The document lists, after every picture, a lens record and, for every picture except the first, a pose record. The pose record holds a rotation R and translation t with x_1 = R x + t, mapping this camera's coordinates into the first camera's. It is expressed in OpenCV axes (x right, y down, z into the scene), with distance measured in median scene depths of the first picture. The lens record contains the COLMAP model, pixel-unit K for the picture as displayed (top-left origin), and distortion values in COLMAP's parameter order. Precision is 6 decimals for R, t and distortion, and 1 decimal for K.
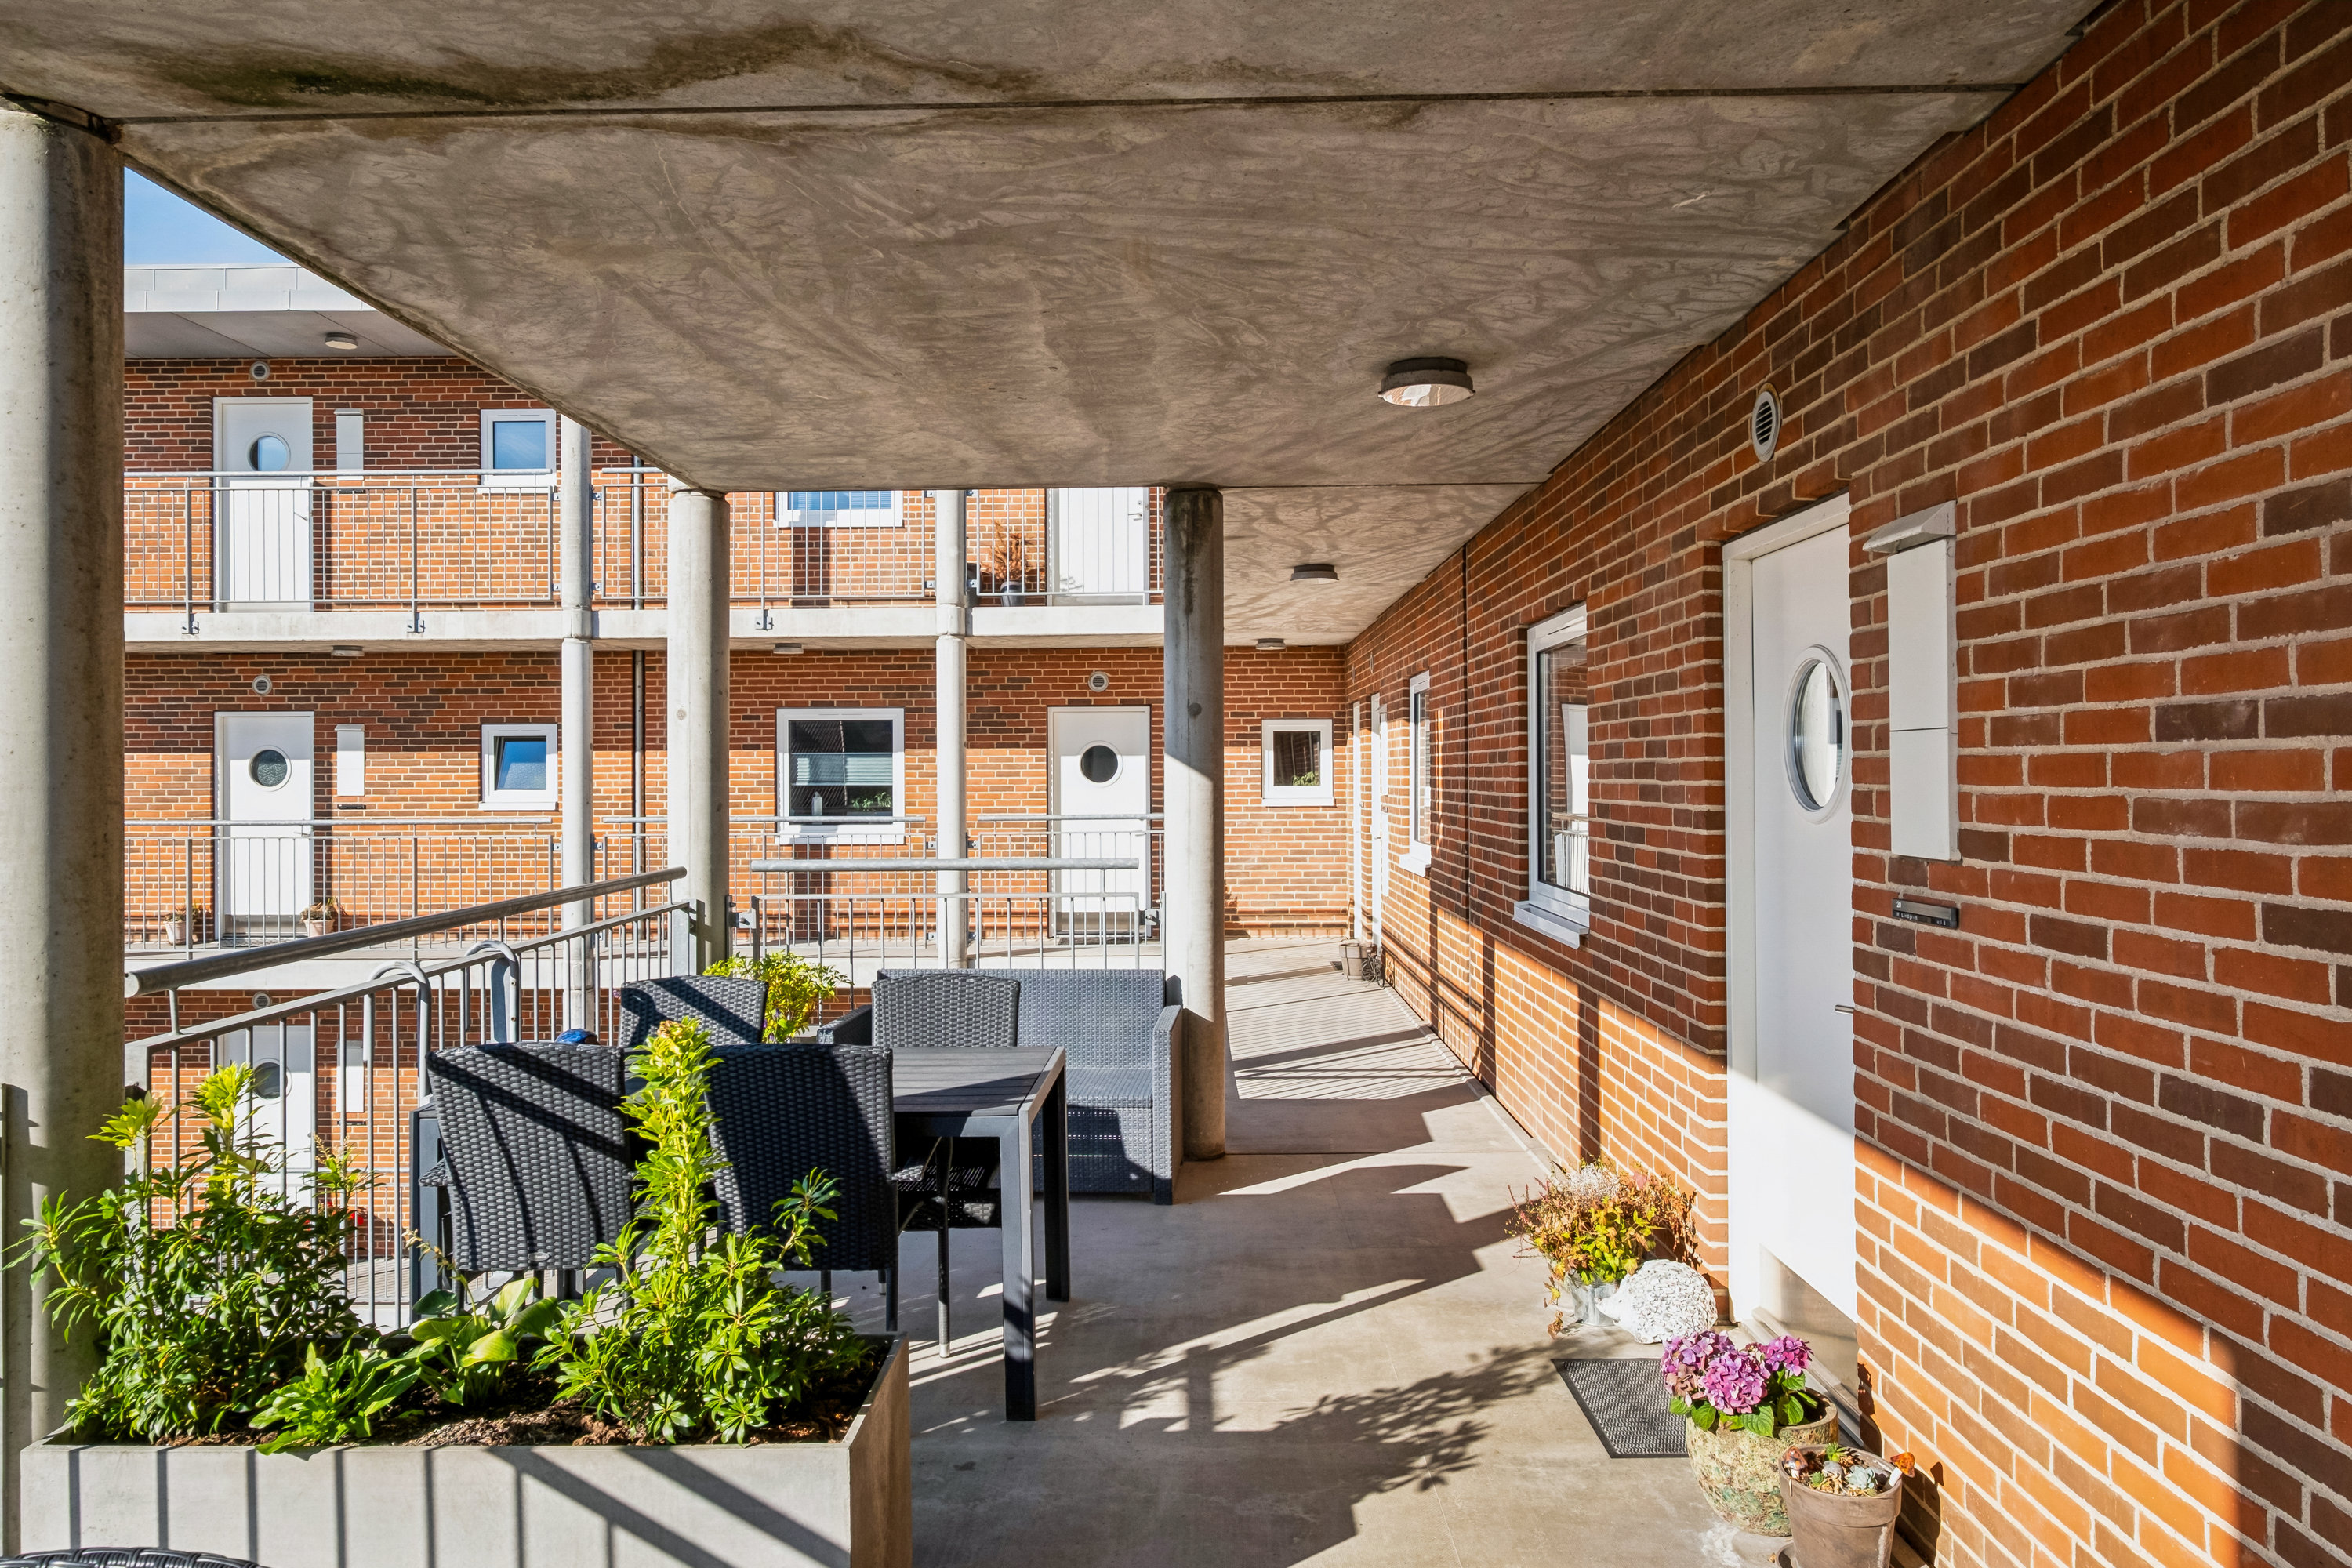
lens RADIAL K [[1592.2, 0, 1176.0], [0, 1592.2, 784.0], [0, 0, 1]] dist [-0.001758, 0.001664]
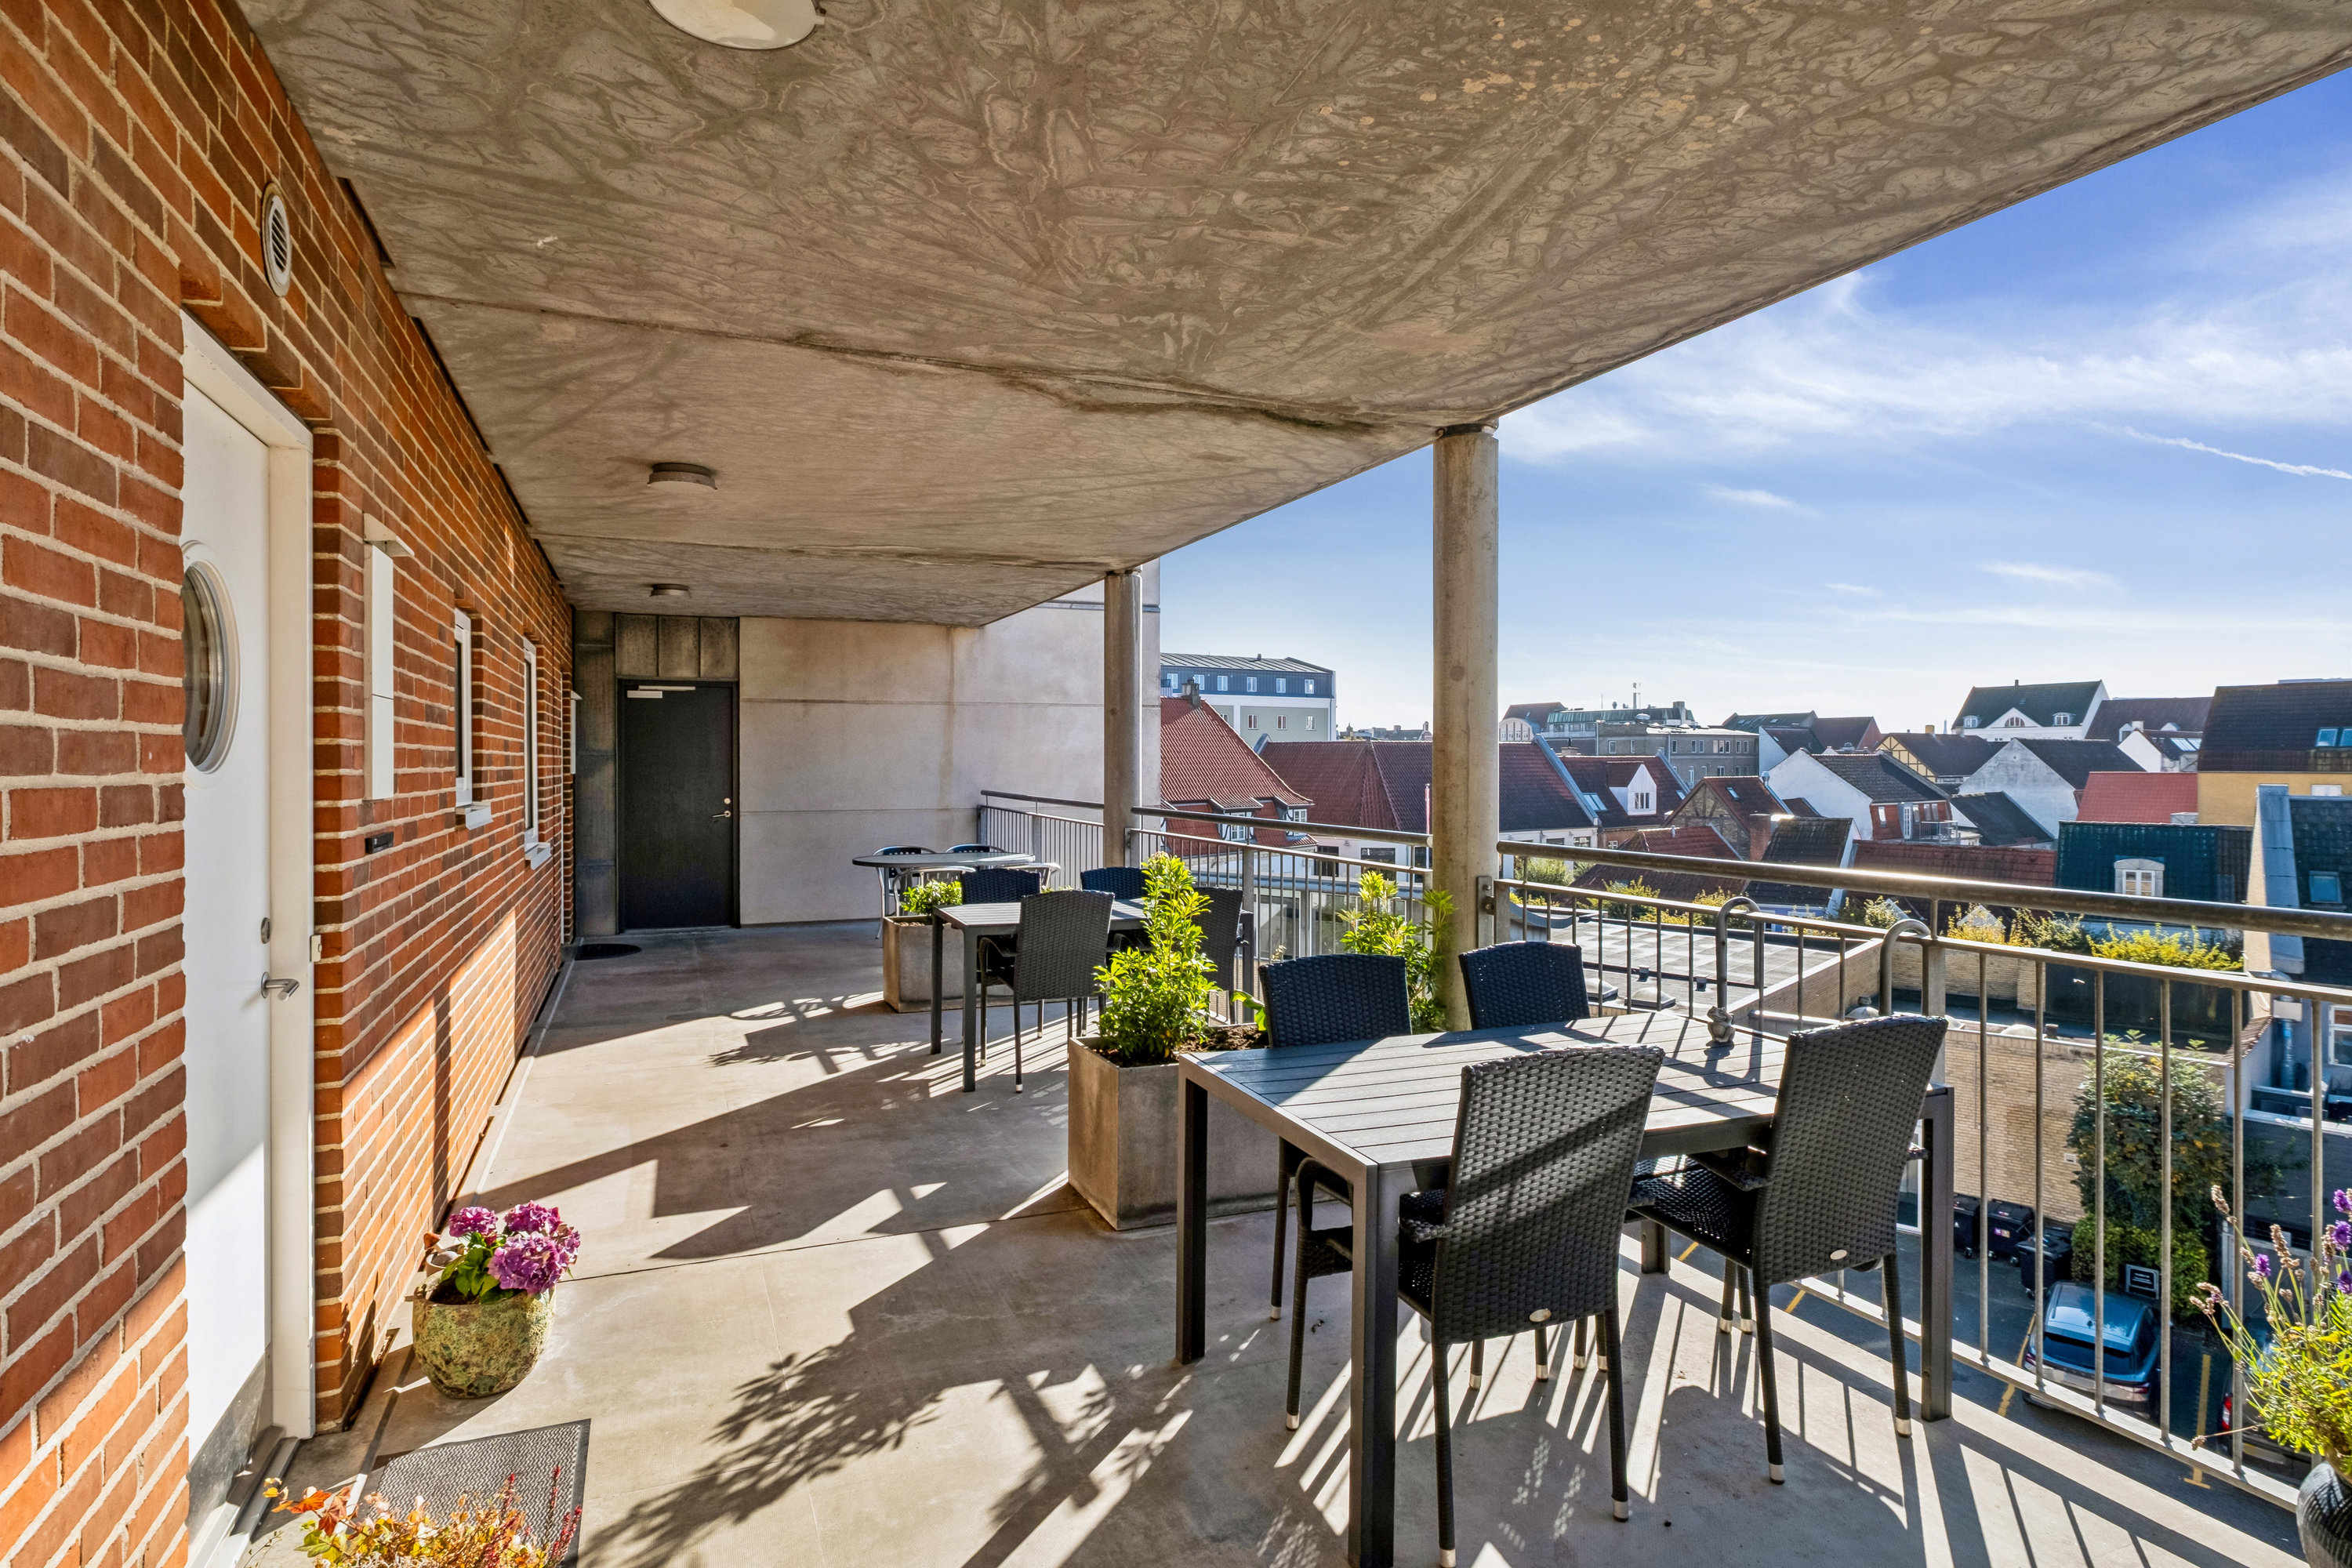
lens RADIAL K [[1233.3, 0, 1171.6], [0, 1233.3, 776.8], [0, 0, 1]] dist [0.002288, 0.000294]
pose [[-0.918055, 0.011179, -0.396295, 0.204680], [0.003600, 0.999796, 0.019862, 0.007998], [0.396437, 0.016808, -0.917908, 1.559017]]
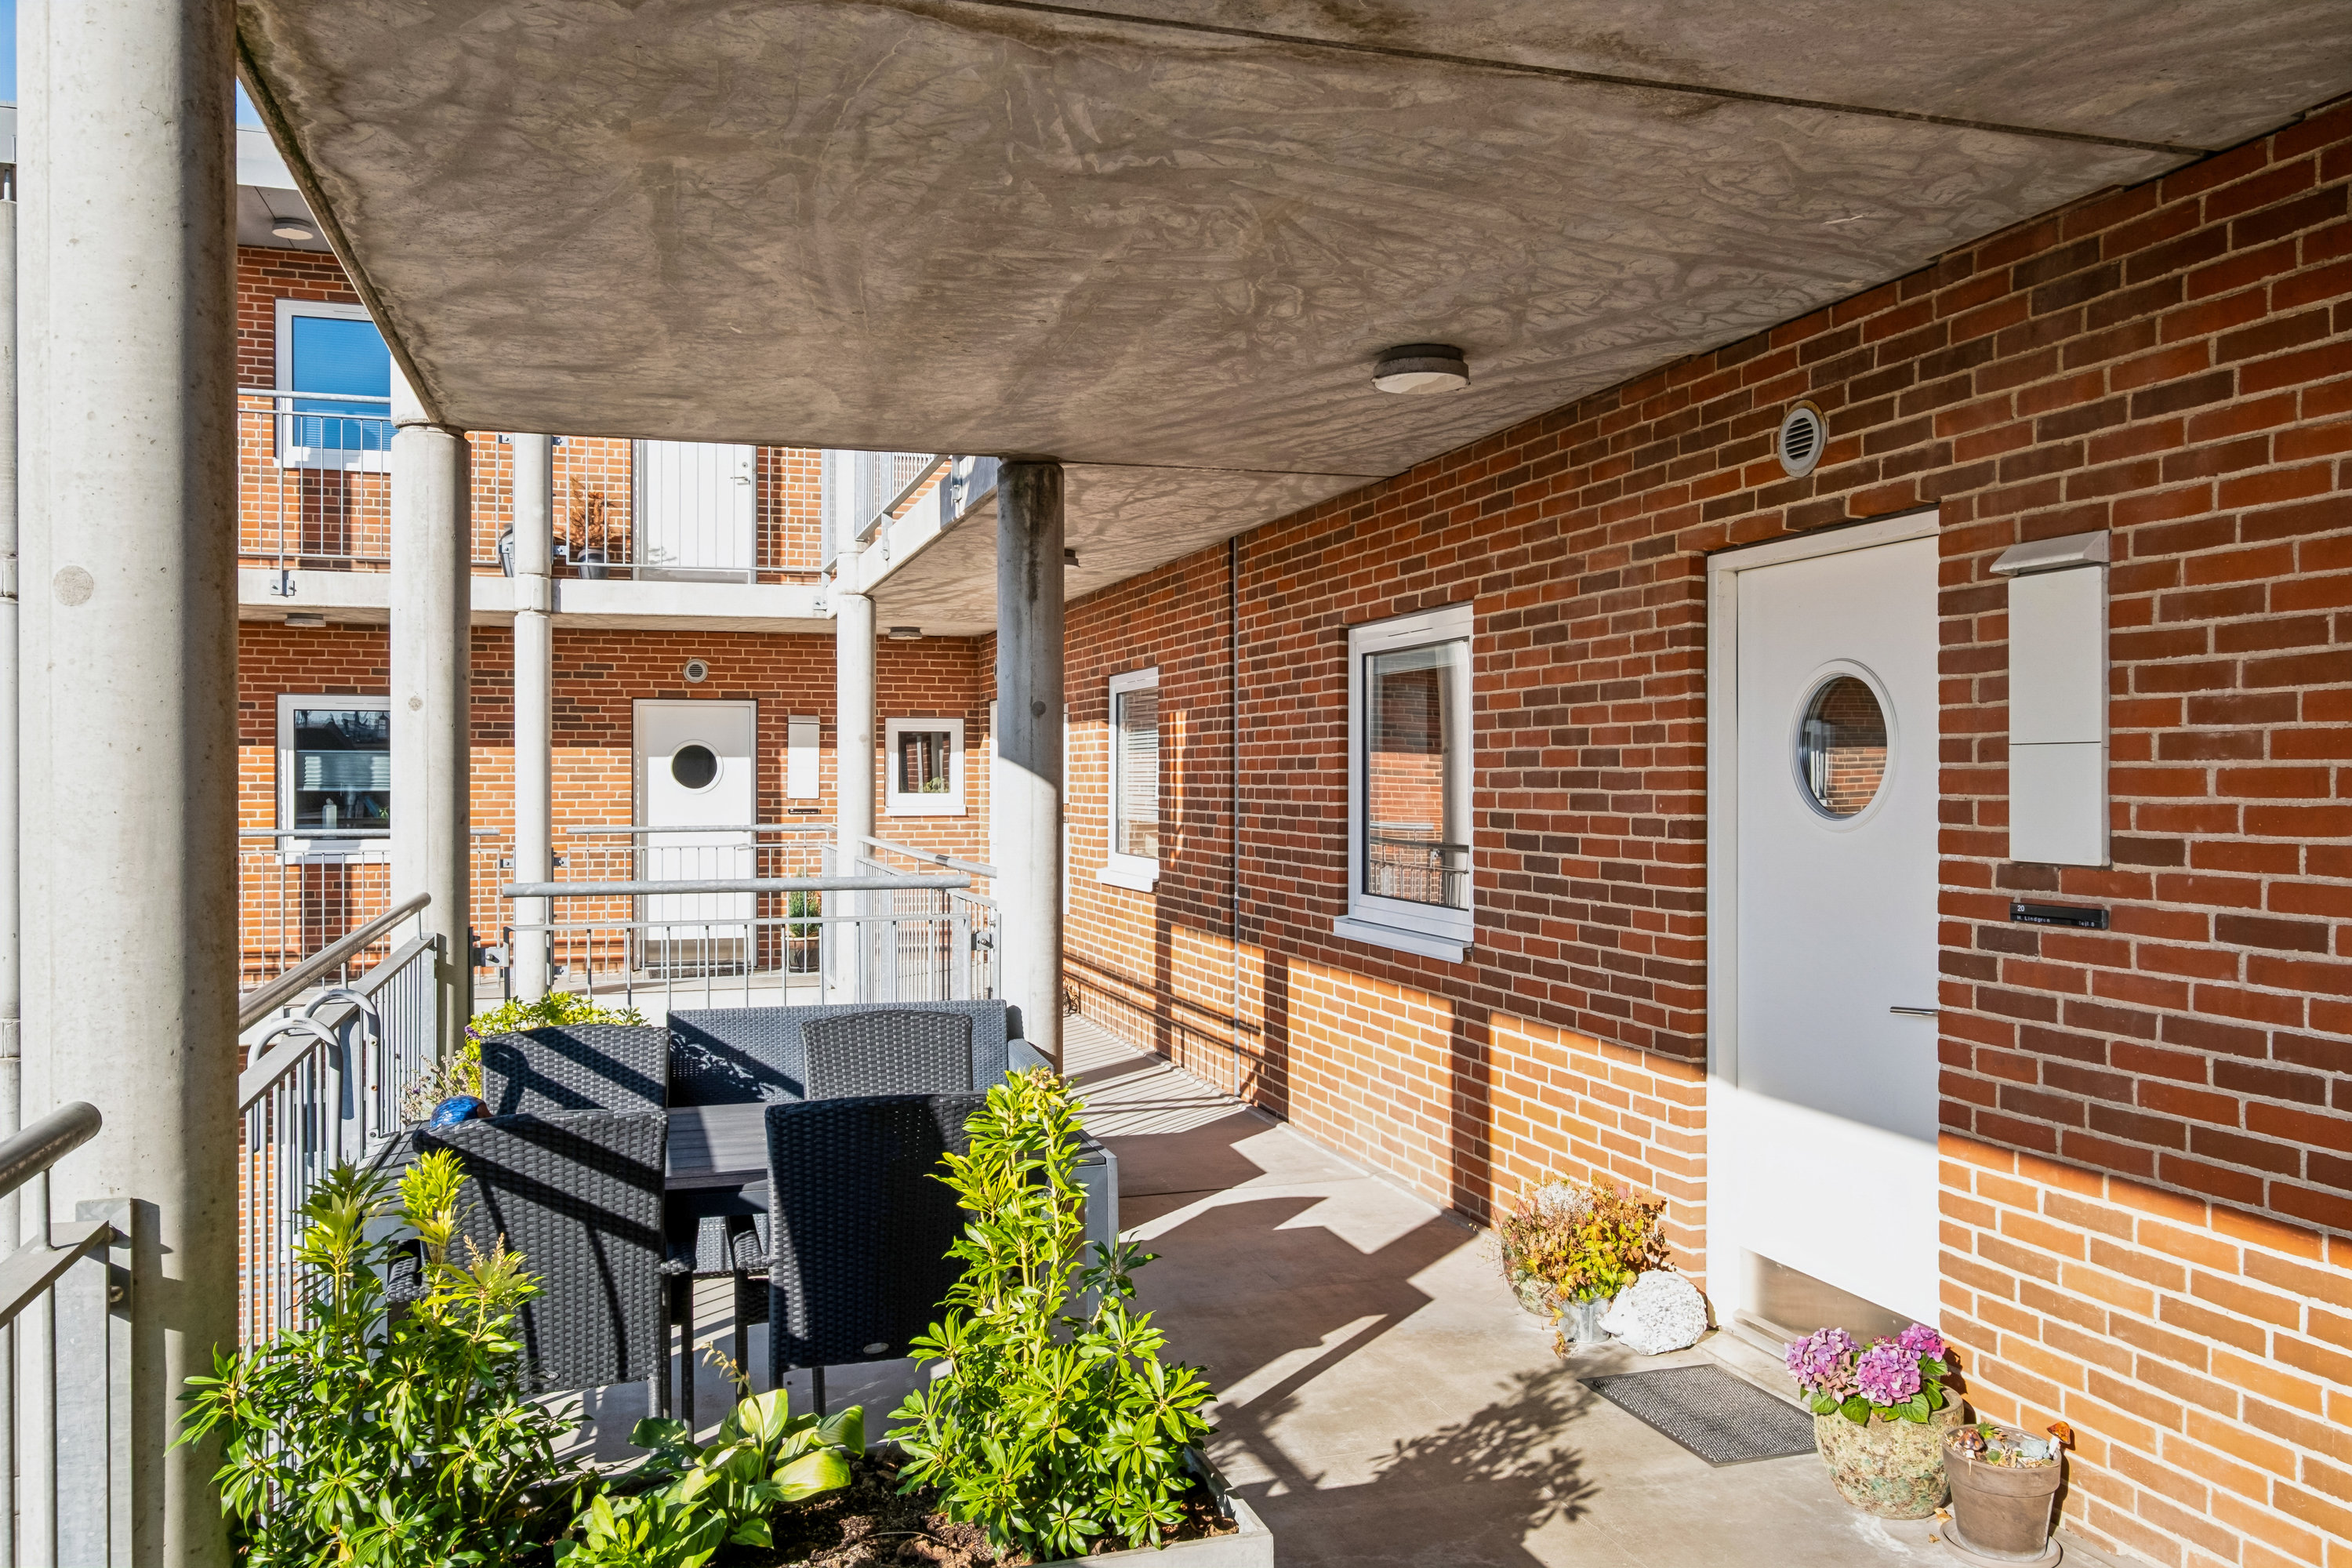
lens RADIAL K [[1770.0, 0, 1178.1], [0, 1770.0, 807.8], [0, 0, 1]] dist [0.005122, 0.001111]
pose [[0.949663, -0.000787, 0.313272, -0.335230], [-0.002344, 0.999951, 0.009616, -0.000995], [-0.313264, -0.009866, 0.949615, 0.043016]]
